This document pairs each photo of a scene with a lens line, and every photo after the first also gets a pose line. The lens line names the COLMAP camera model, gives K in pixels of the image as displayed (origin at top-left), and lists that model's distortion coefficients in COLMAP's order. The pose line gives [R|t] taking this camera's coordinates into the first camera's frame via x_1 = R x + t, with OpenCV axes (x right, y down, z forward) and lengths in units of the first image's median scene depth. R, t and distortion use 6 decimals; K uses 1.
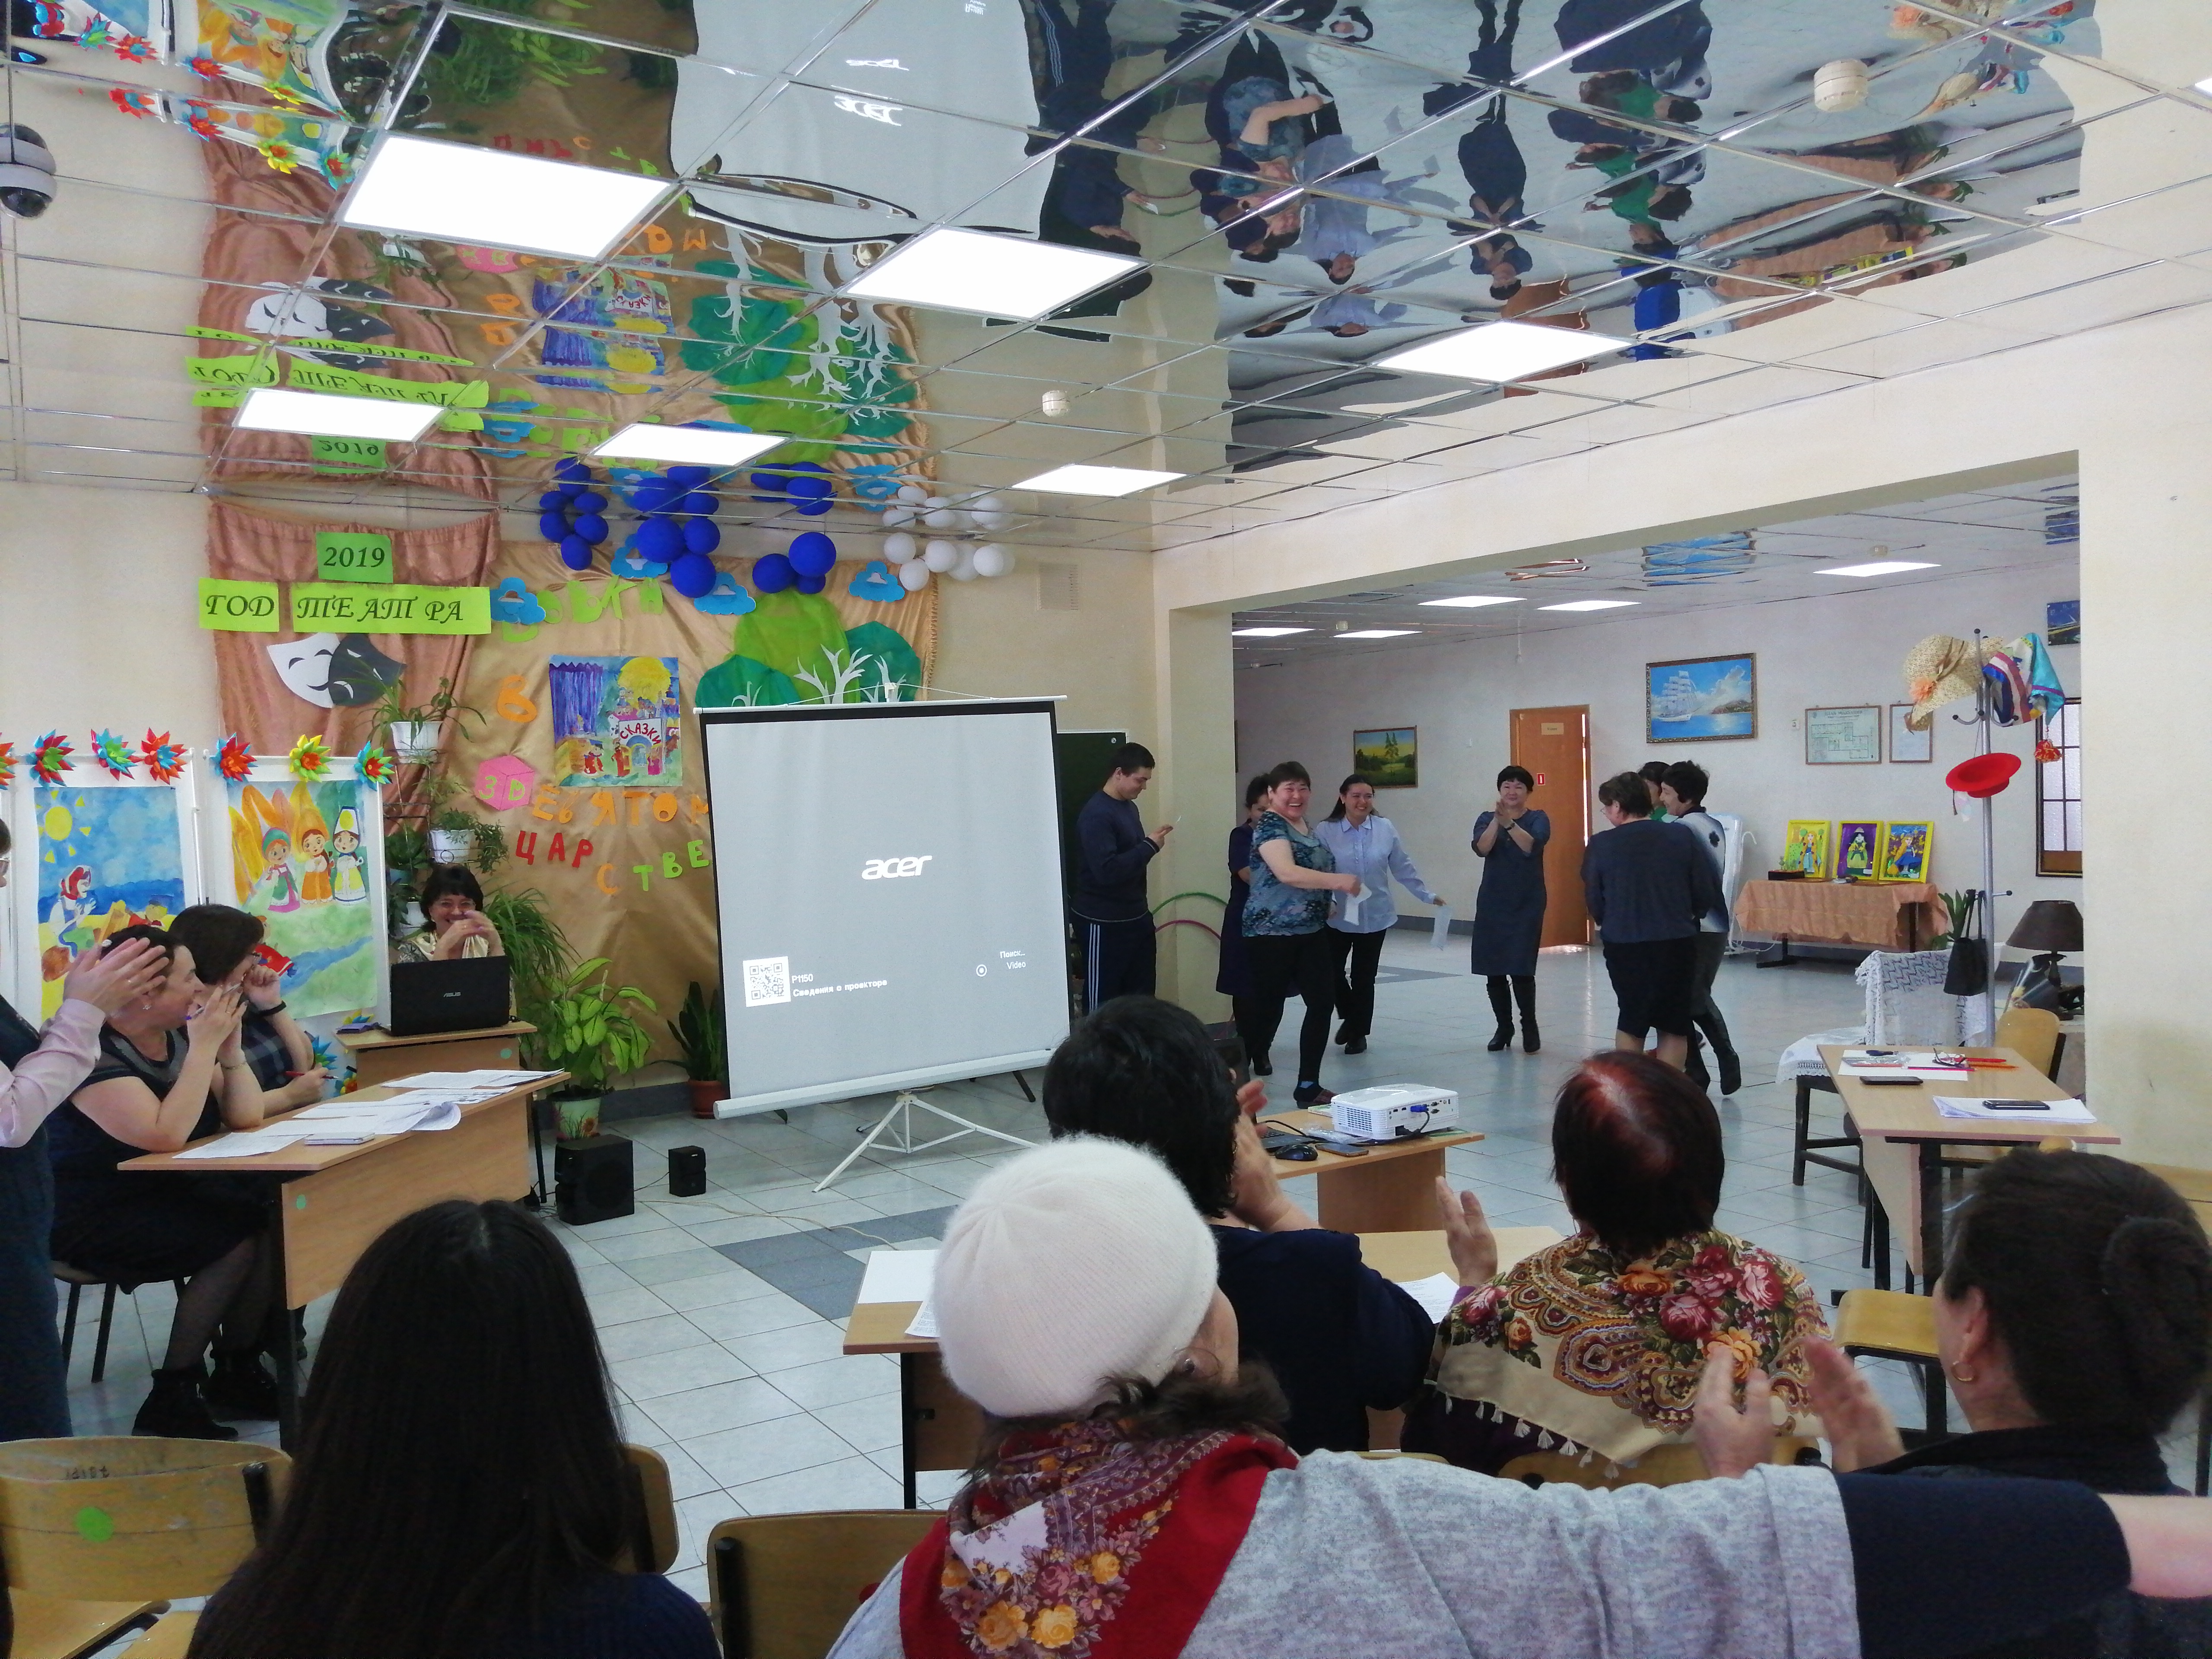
lens RADIAL K [[1733.2, 0, 1106.0], [0, 1733.2, 829.5], [0, 0, 1]] dist [-0.012186, 0.054911]
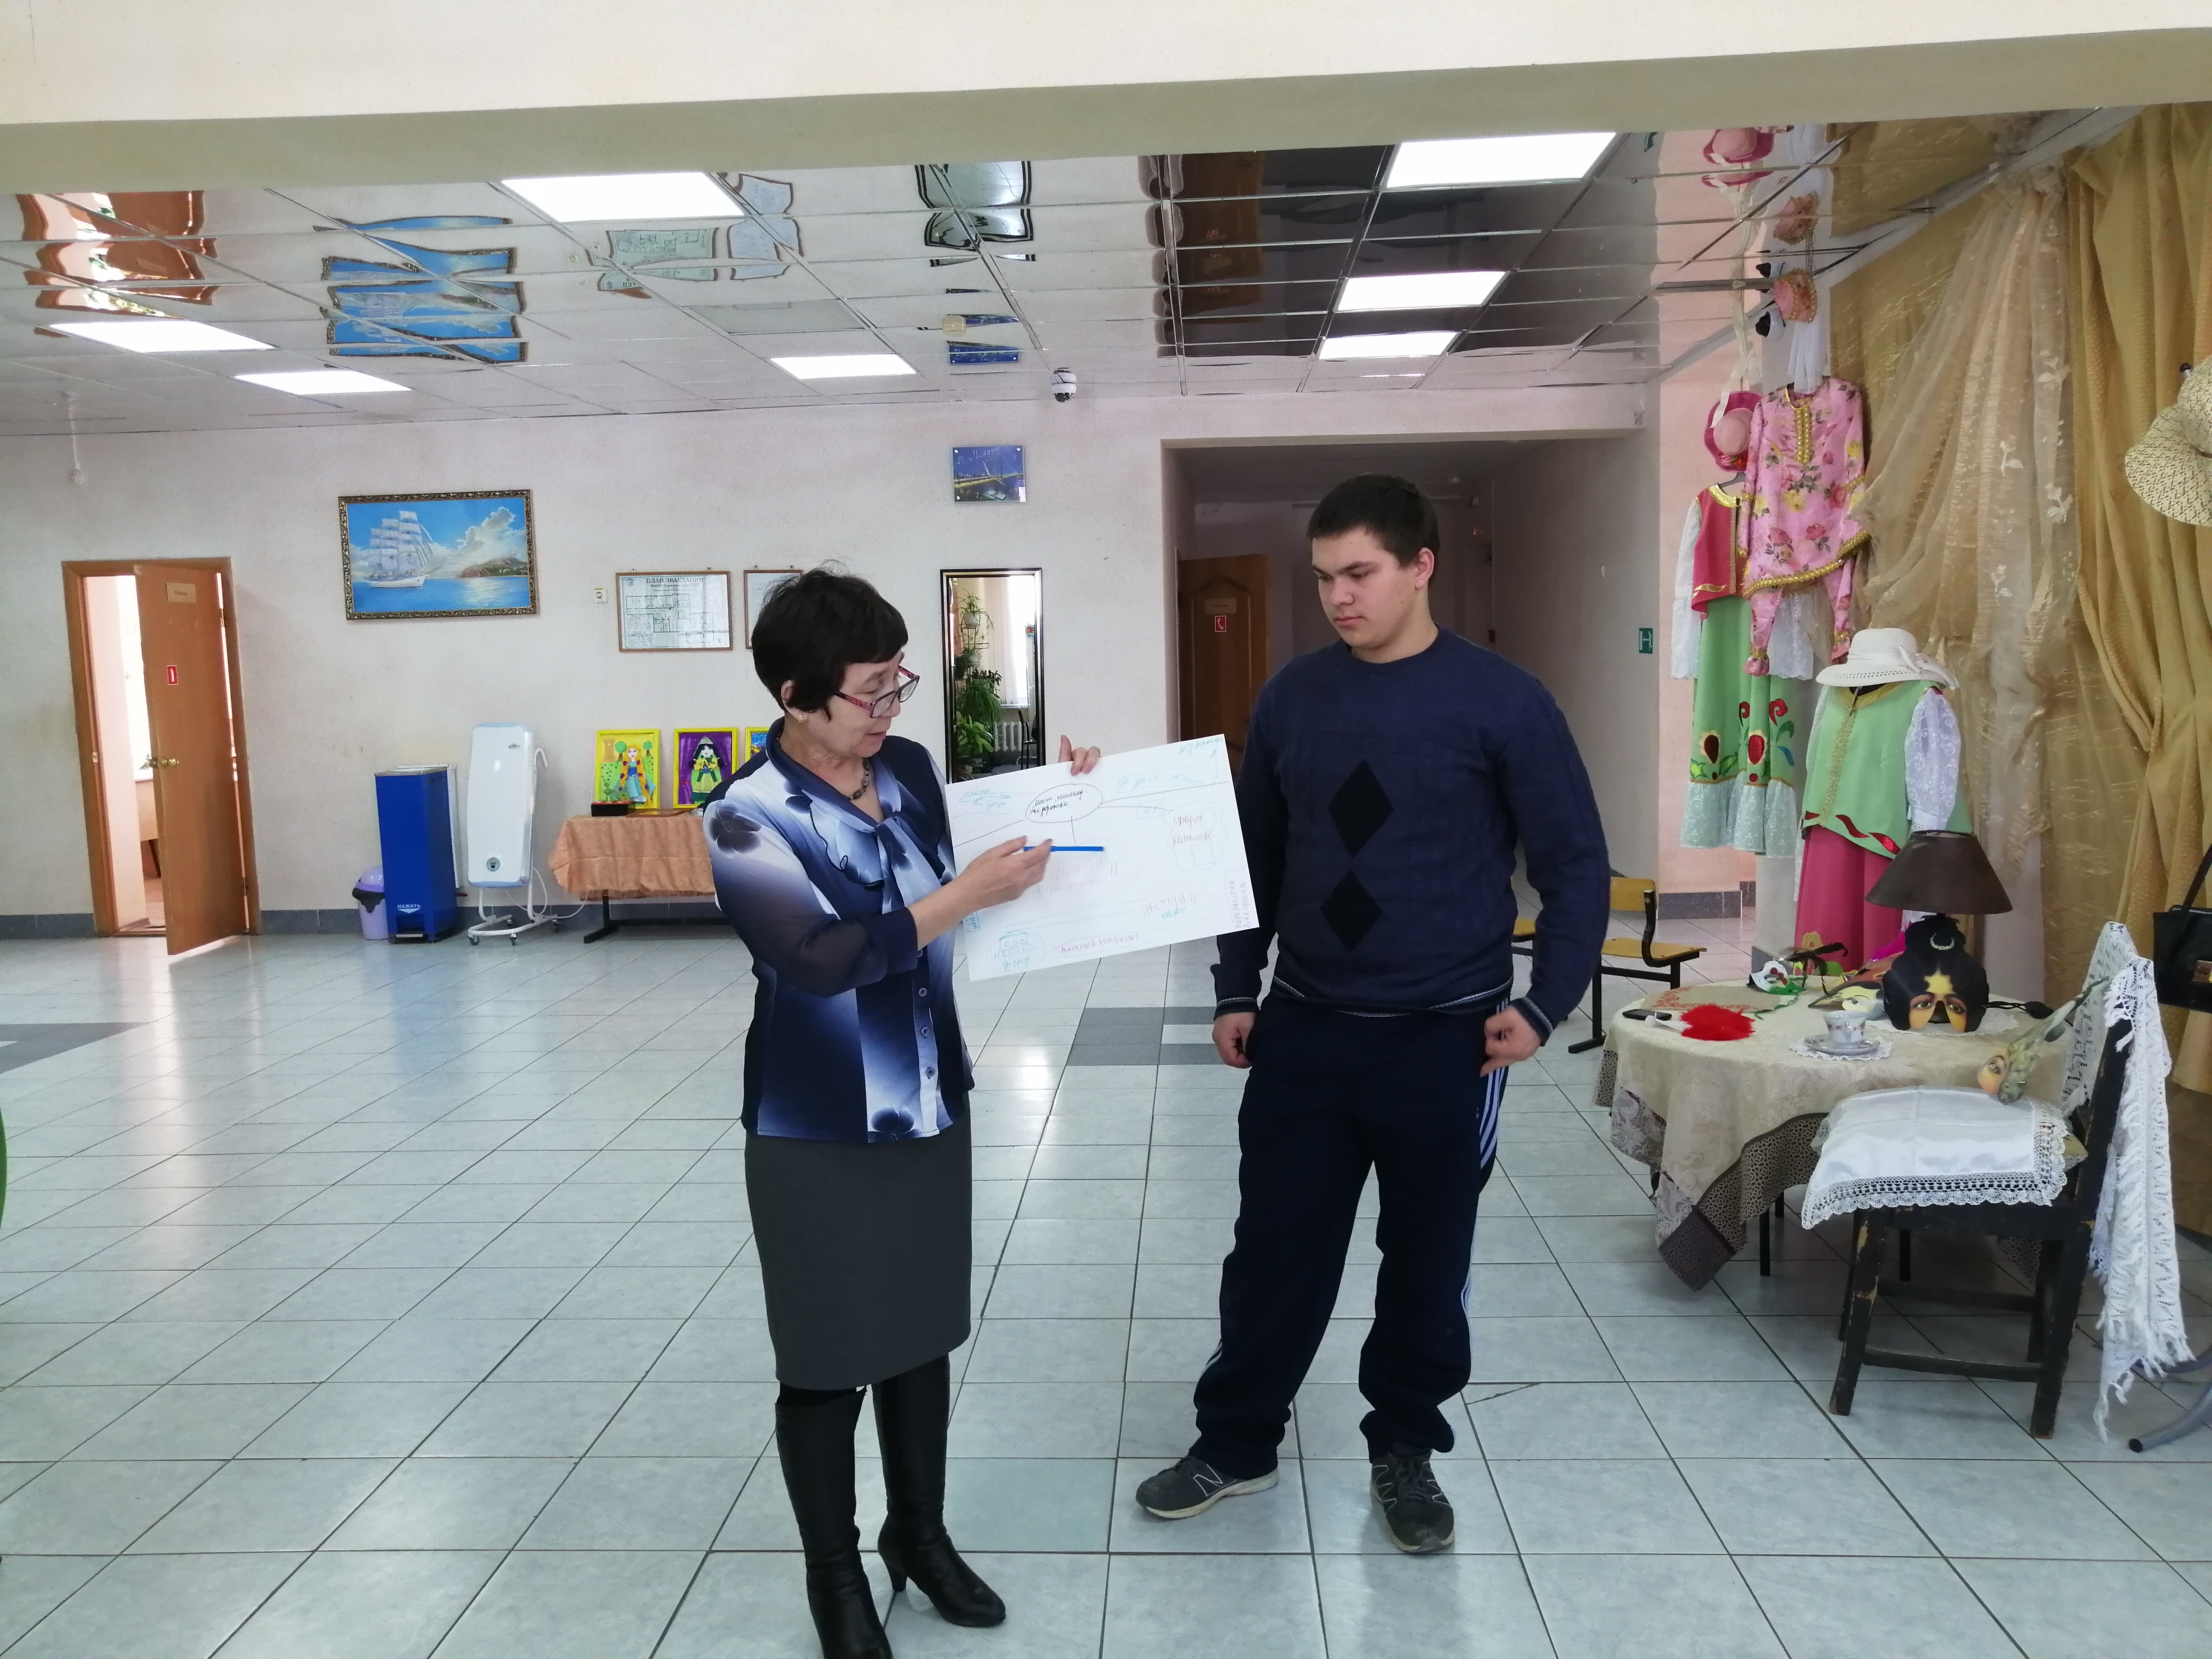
lens RADIAL K [[1733.2, 0, 1106.0], [0, 1733.2, 829.5], [0, 0, 1]] dist [-0.012186, 0.054911]
pose [[0.582294, -0.069271, 0.810022, -0.062918], [0.031661, 0.997540, 0.062548, -0.002742], [-0.812362, -0.010775, 0.583055, 0.421738]]
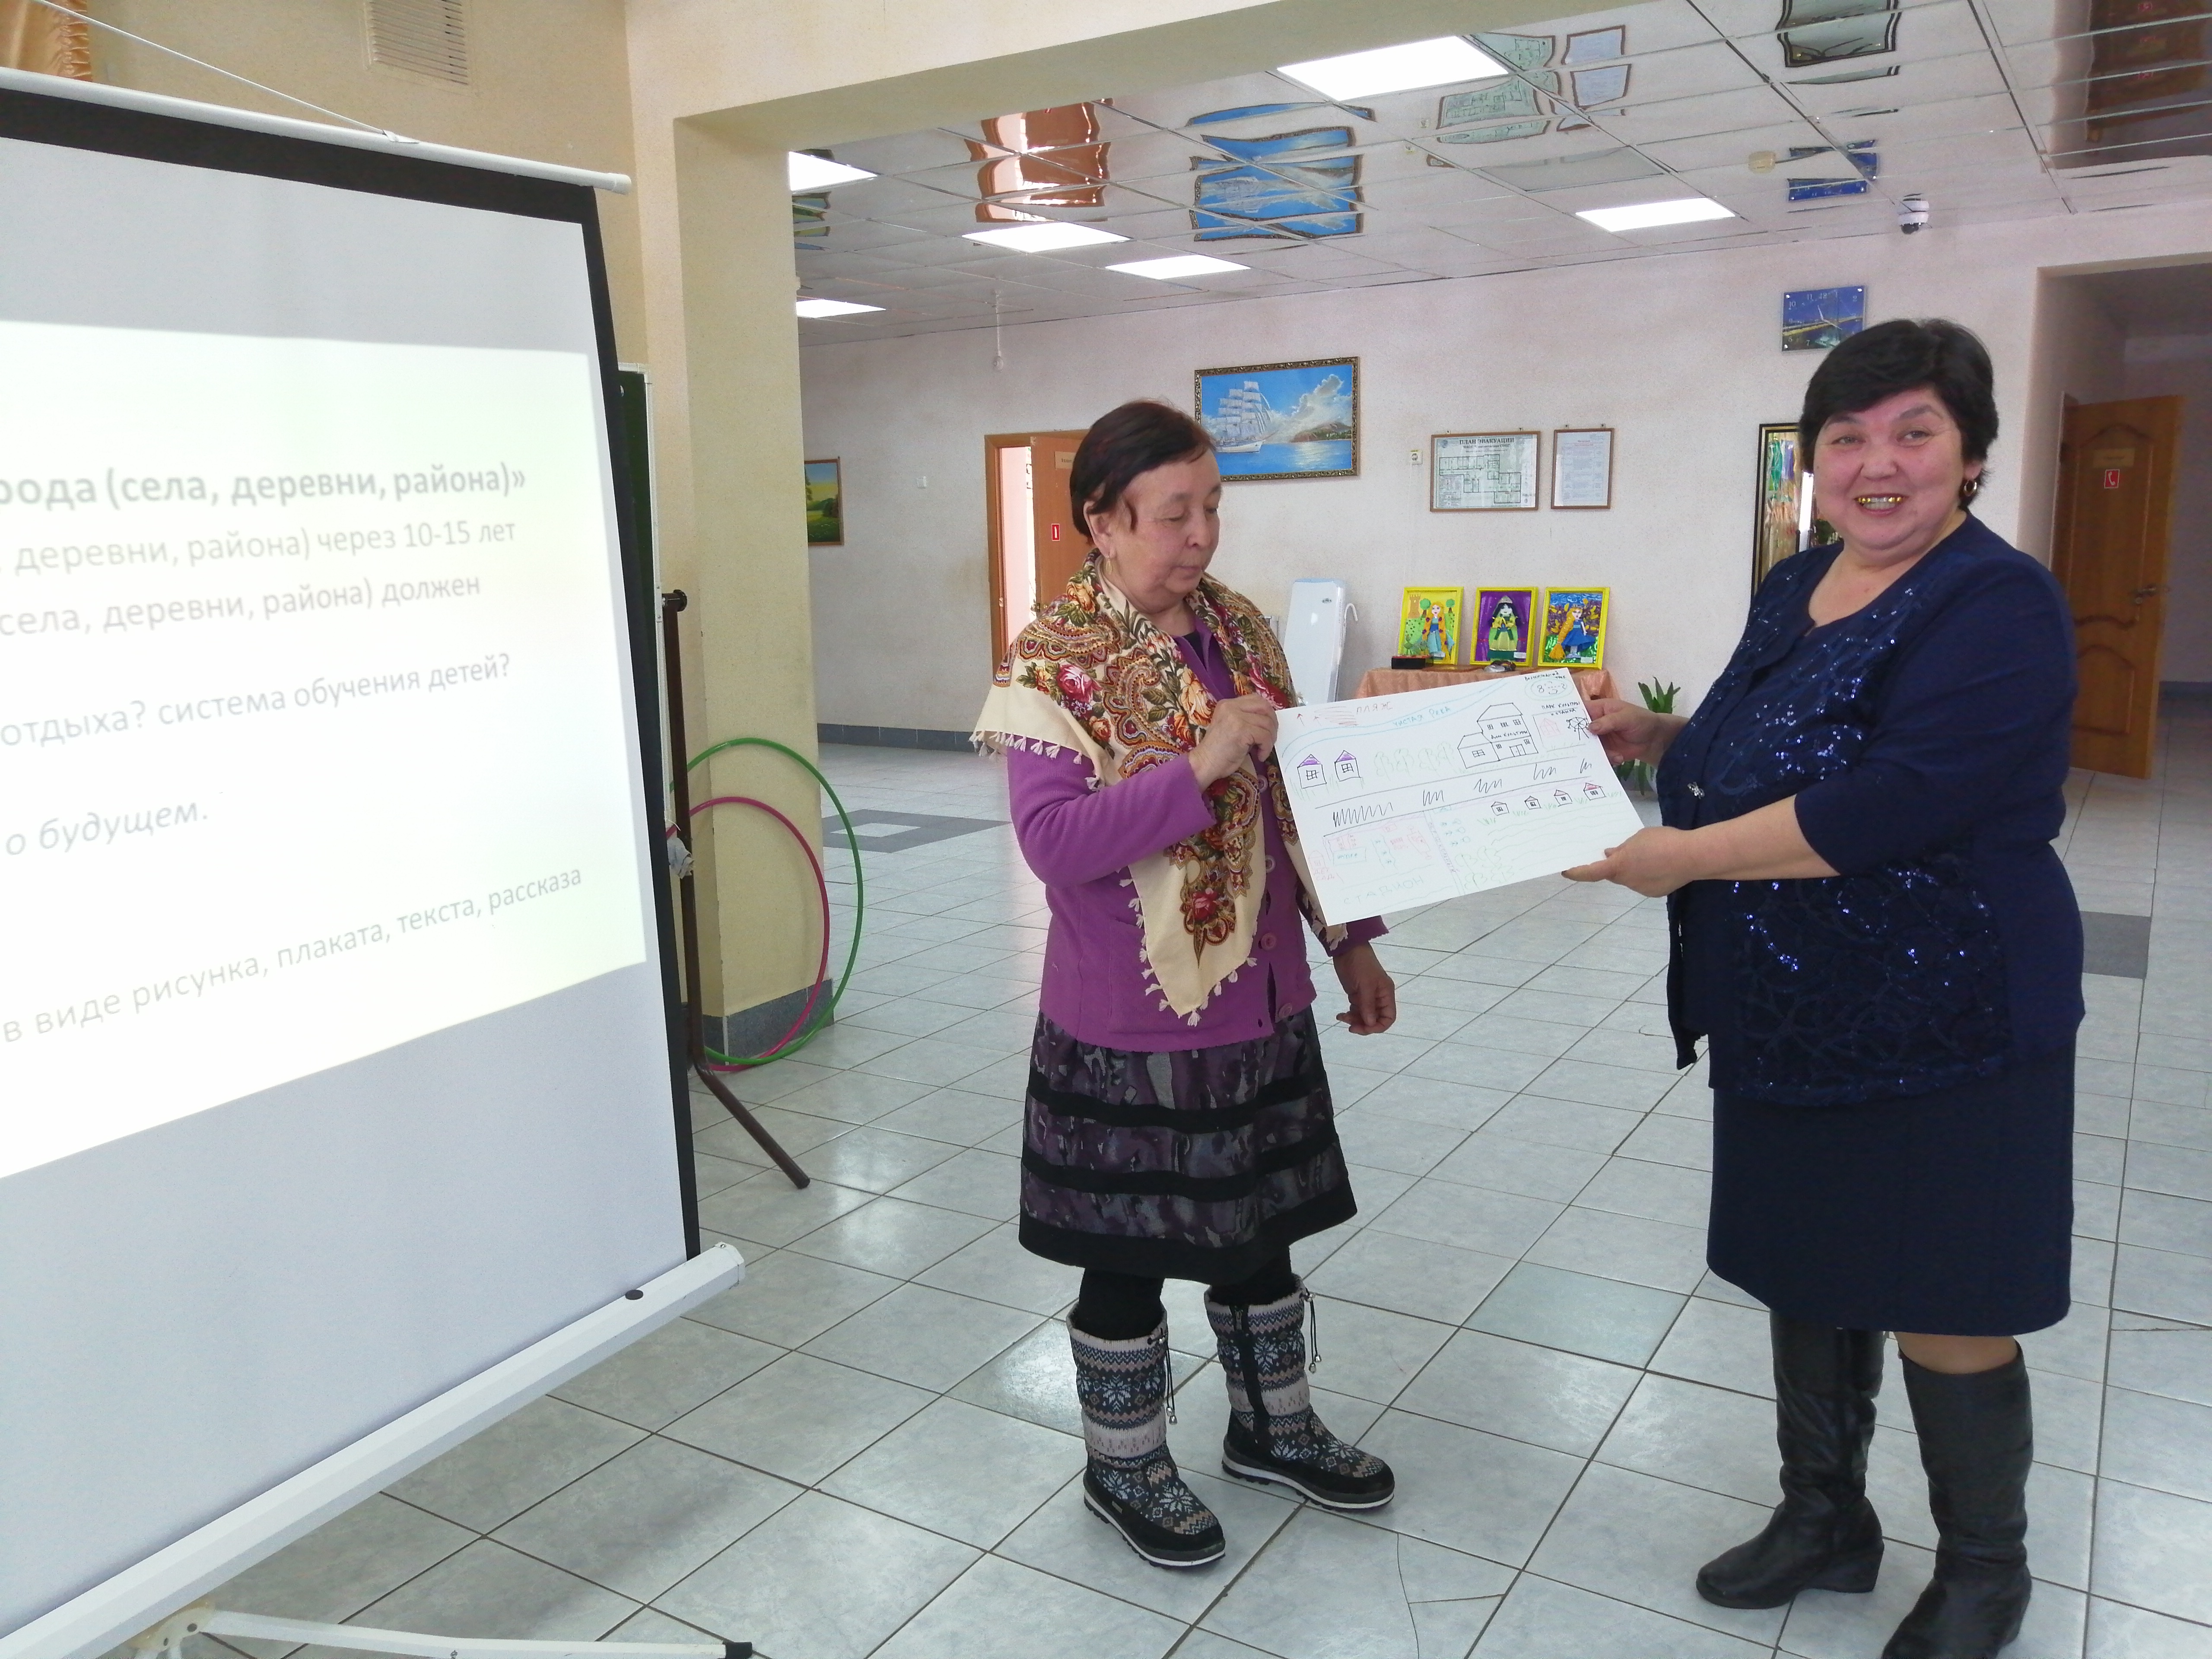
lens RADIAL K [[1733.2, 0, 1106.0], [0, 1733.2, 829.5], [0, 0, 1]] dist [-0.012186, 0.054911]
pose [[0.899239, -0.062792, 0.432928, -0.051774], [0.007093, 0.991607, 0.129090, 0.000805], [-0.437401, -0.113012, 0.892137, 0.383507]]
